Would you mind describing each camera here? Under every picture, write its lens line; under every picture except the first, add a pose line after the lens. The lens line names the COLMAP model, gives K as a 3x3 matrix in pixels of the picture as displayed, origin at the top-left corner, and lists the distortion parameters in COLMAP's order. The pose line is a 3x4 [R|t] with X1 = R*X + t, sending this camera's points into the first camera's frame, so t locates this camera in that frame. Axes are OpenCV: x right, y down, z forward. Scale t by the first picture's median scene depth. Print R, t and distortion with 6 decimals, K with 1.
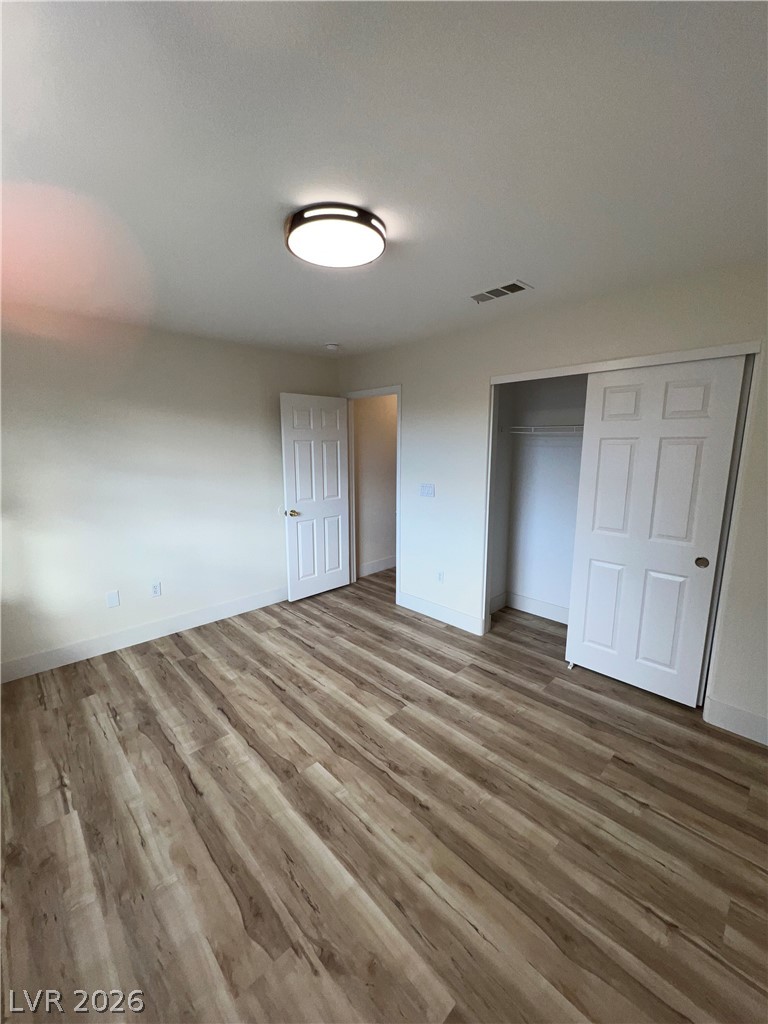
lens RADIAL K [[411.6, 0, 380.9], [0, 411.6, 513.2], [0, 0, 1]] dist [0.000199, -0.000058]
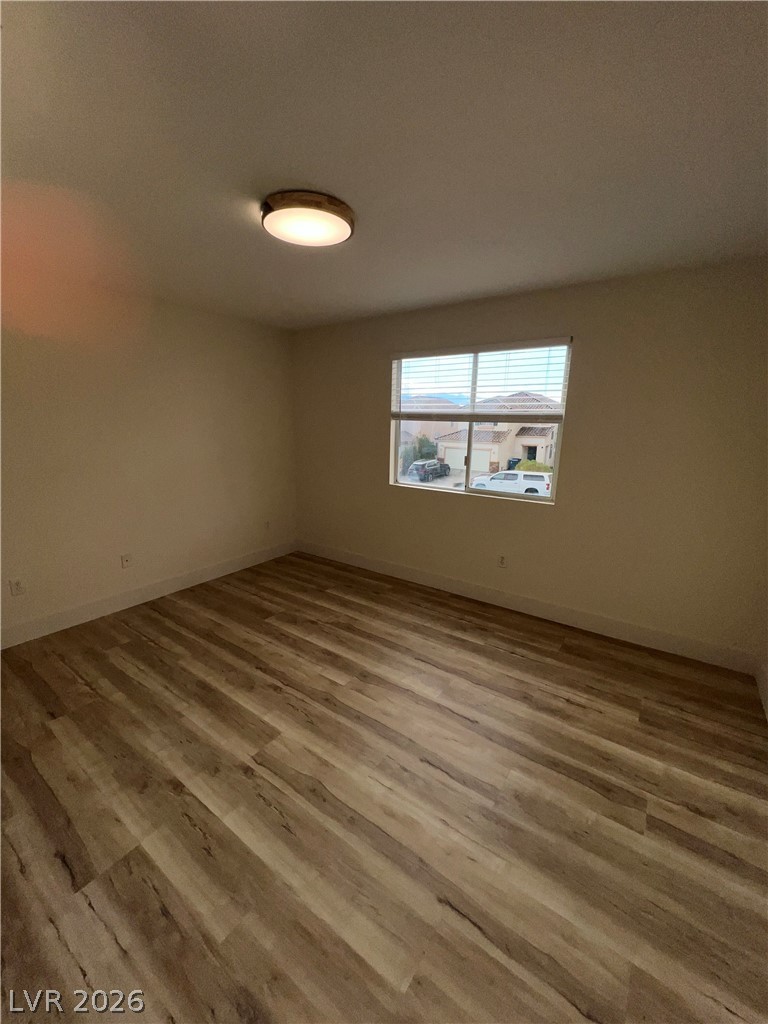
lens RADIAL K [[411.6, 0, 380.9], [0, 411.6, 513.2], [0, 0, 1]] dist [0.000199, -0.000058]
pose [[-0.983119, 0.031180, -0.180292, -0.060097], [-0.041368, 0.921978, 0.385026, -0.300975], [0.178230, 0.385984, -0.905124, 1.834388]]
